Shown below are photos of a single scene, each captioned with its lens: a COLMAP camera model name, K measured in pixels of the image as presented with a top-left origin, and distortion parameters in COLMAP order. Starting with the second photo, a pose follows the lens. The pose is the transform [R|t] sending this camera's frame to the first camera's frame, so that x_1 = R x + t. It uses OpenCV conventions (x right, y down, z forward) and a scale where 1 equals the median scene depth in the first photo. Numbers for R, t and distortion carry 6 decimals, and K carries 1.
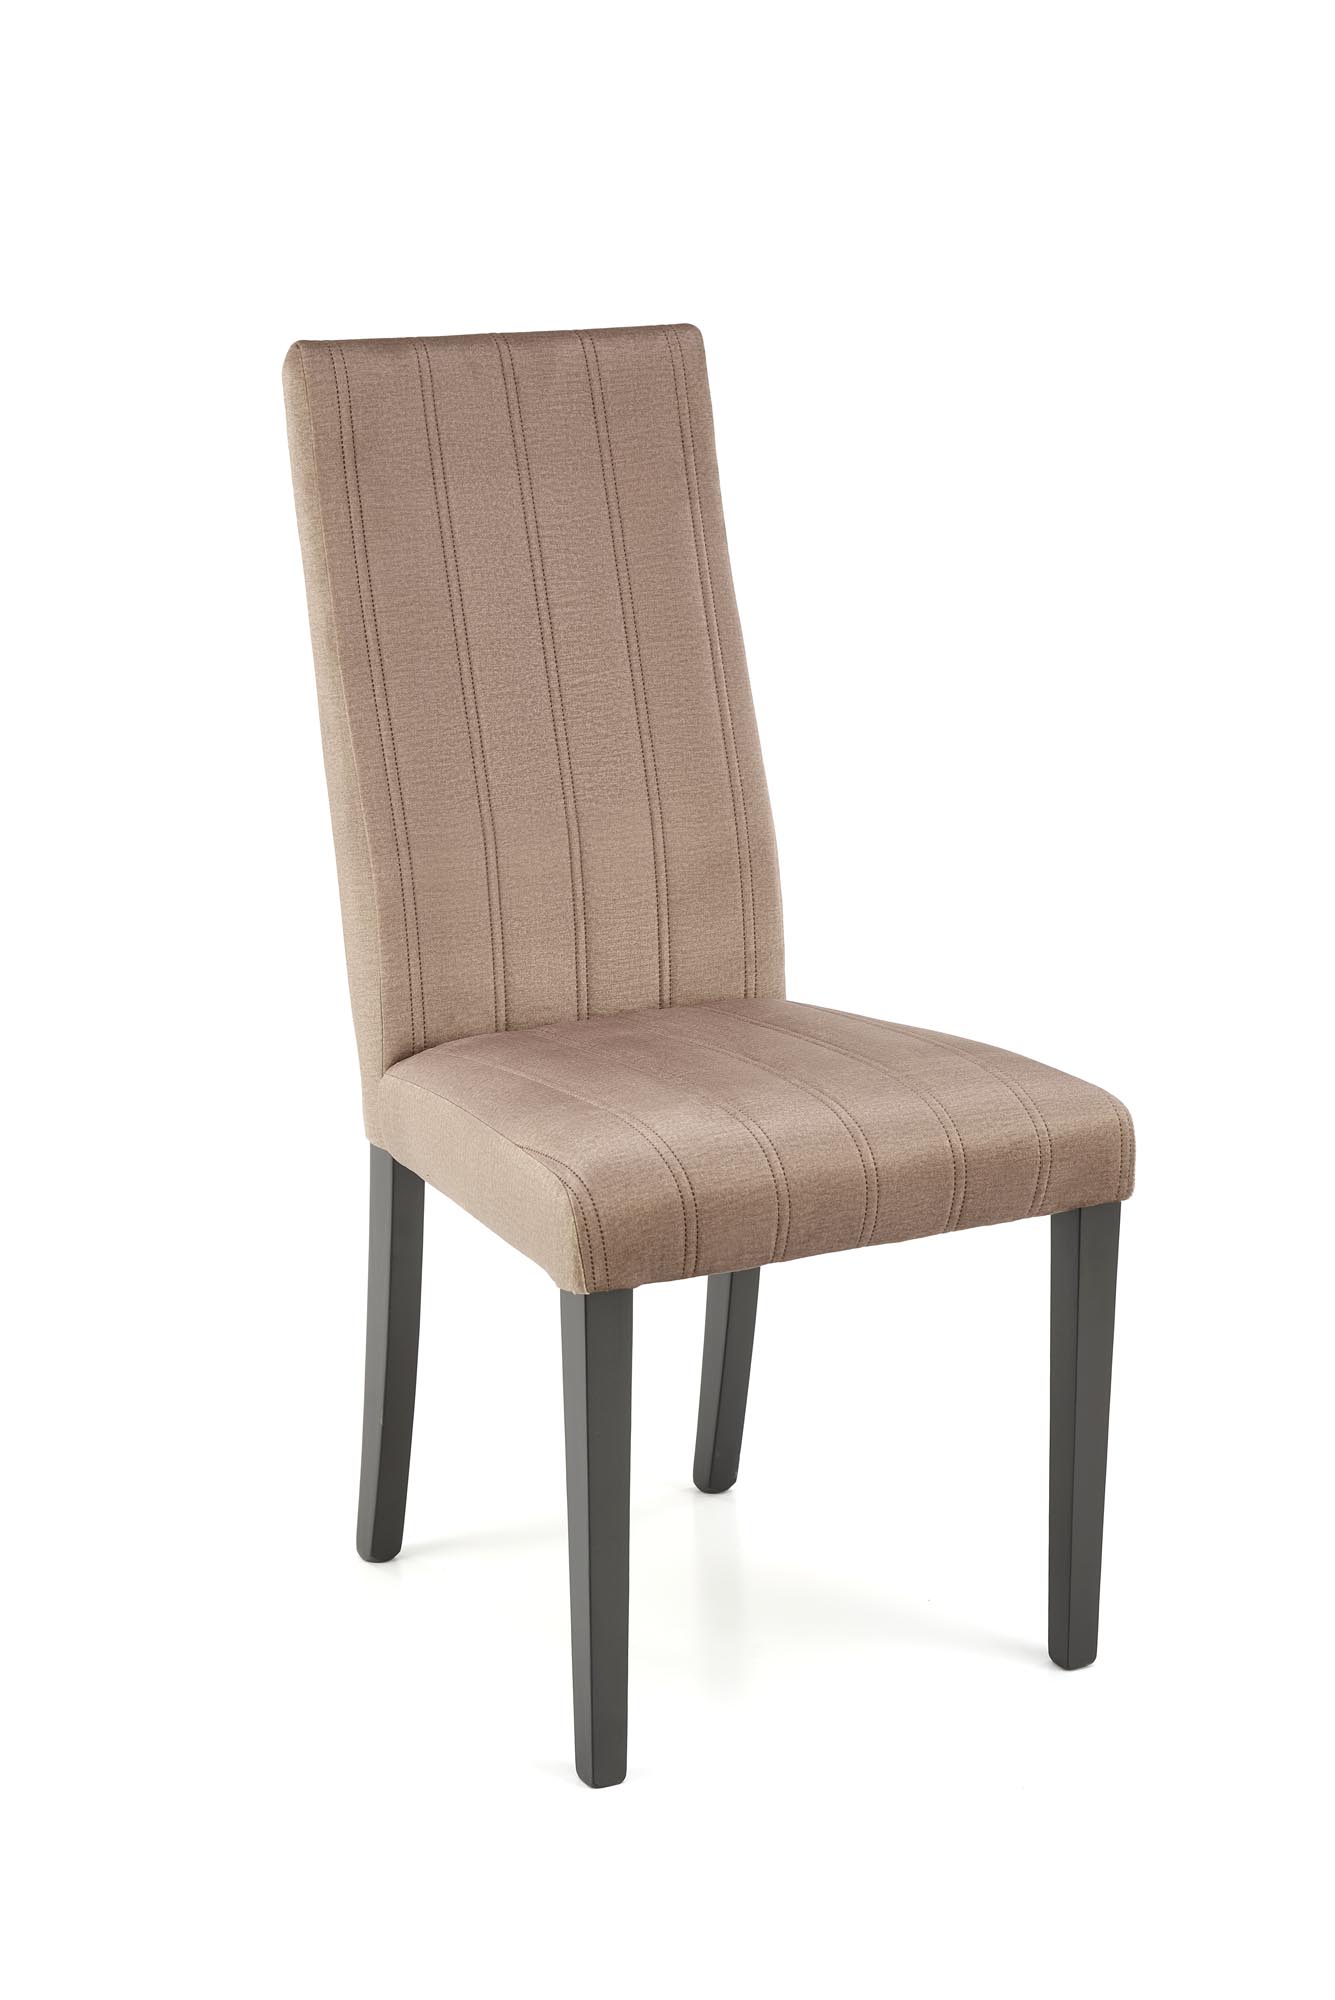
lens RADIAL K [[4085.7, 0, 667.5], [0, 4085.7, 1000.0], [0, 0, 1]] dist [-0.021690, -0.039453]
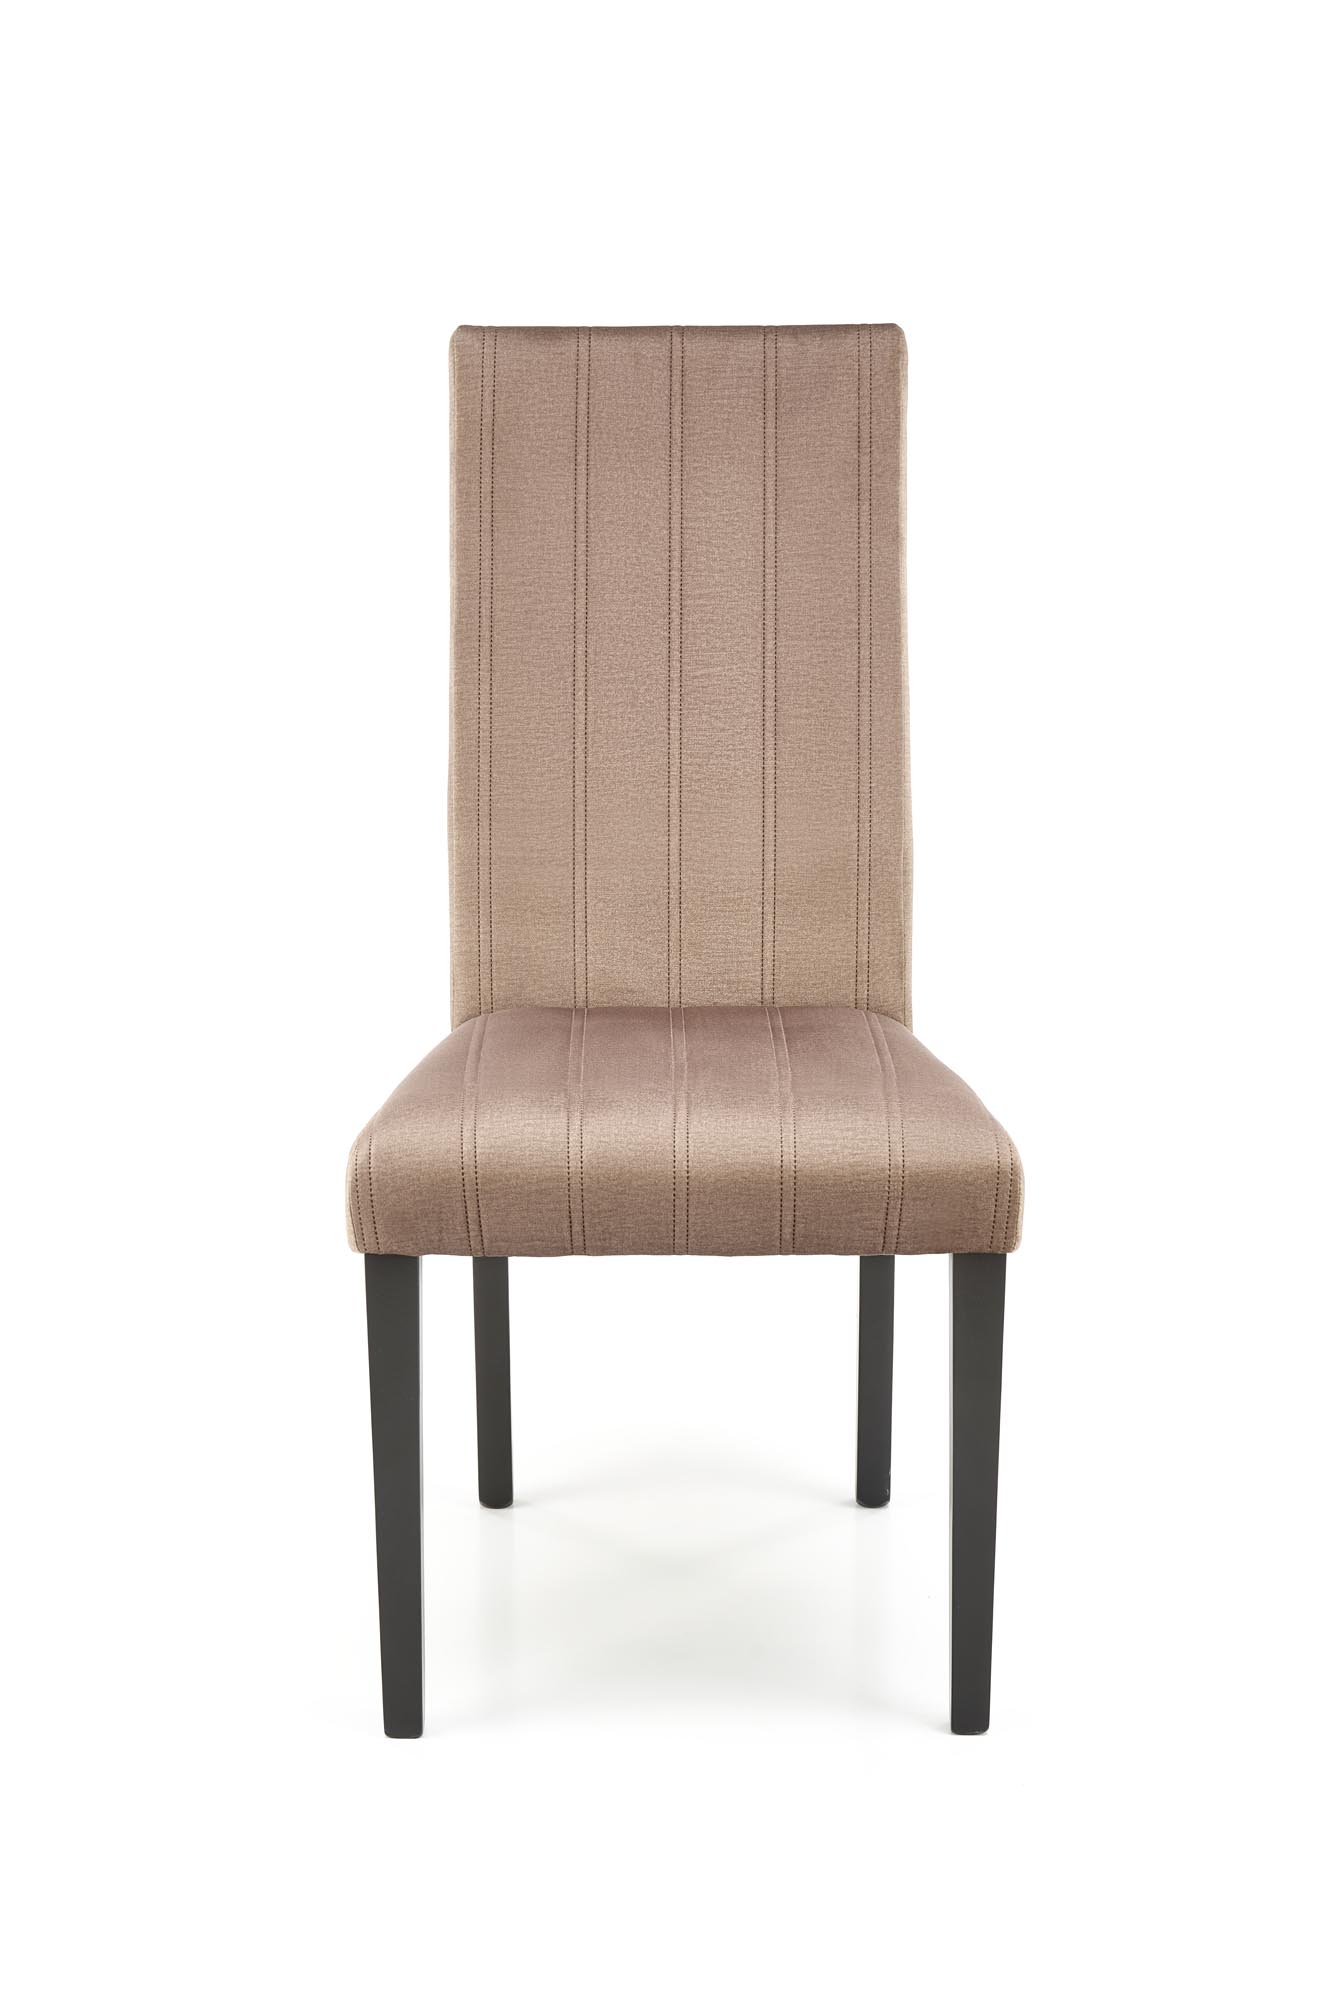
lens RADIAL K [[4085.7, 0, 667.5], [0, 4085.7, 1000.0], [0, 0, 1]] dist [-0.021690, -0.039453]
pose [[0.860624, 0.115811, -0.495897, 0.482119], [-0.115281, 0.992824, 0.031795, -0.029156], [0.496021, 0.029804, 0.867799, 0.124047]]
